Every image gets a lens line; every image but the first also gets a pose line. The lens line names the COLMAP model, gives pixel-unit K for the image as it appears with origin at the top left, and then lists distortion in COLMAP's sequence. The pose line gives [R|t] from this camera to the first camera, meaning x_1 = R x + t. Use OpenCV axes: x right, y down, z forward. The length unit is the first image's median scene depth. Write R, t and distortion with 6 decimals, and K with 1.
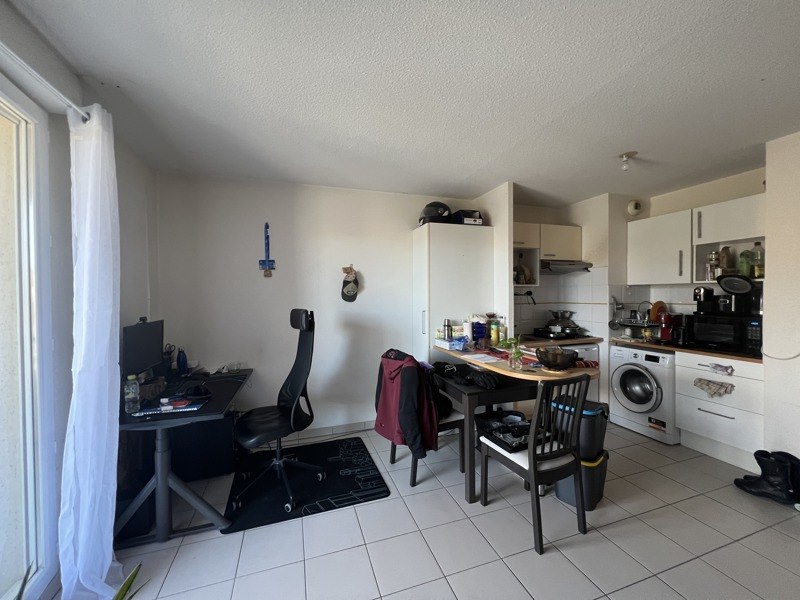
lens RADIAL K [[320.9, 0, 400.0], [0, 320.9, 300.0], [0, 0, 1]] dist [0.002514, -0.000175]
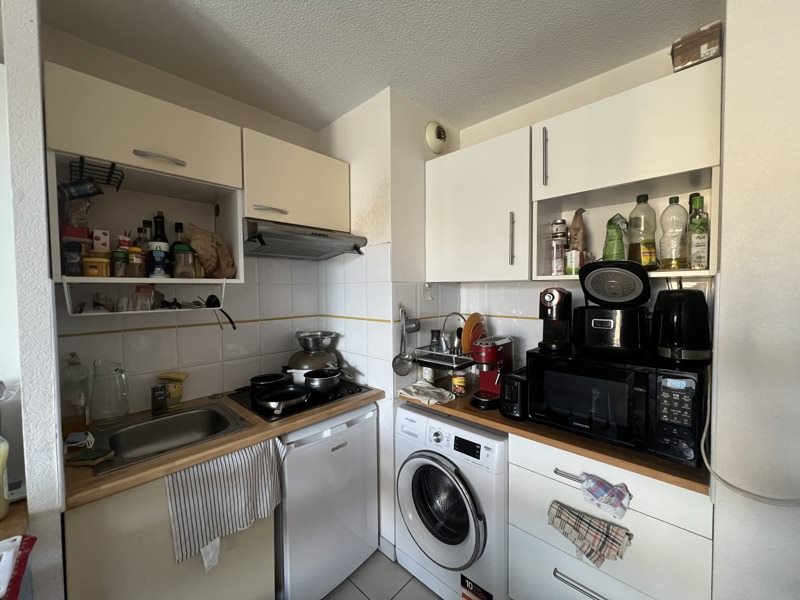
lens RADIAL K [[320.9, 0, 400.0], [0, 320.9, 300.0], [0, 0, 1]] dist [0.002514, -0.000175]
pose [[0.884070, -0.014880, 0.467117, 0.450468], [0.008628, 0.999842, 0.015521, -0.027735], [-0.467274, -0.009692, 0.884059, 0.590534]]
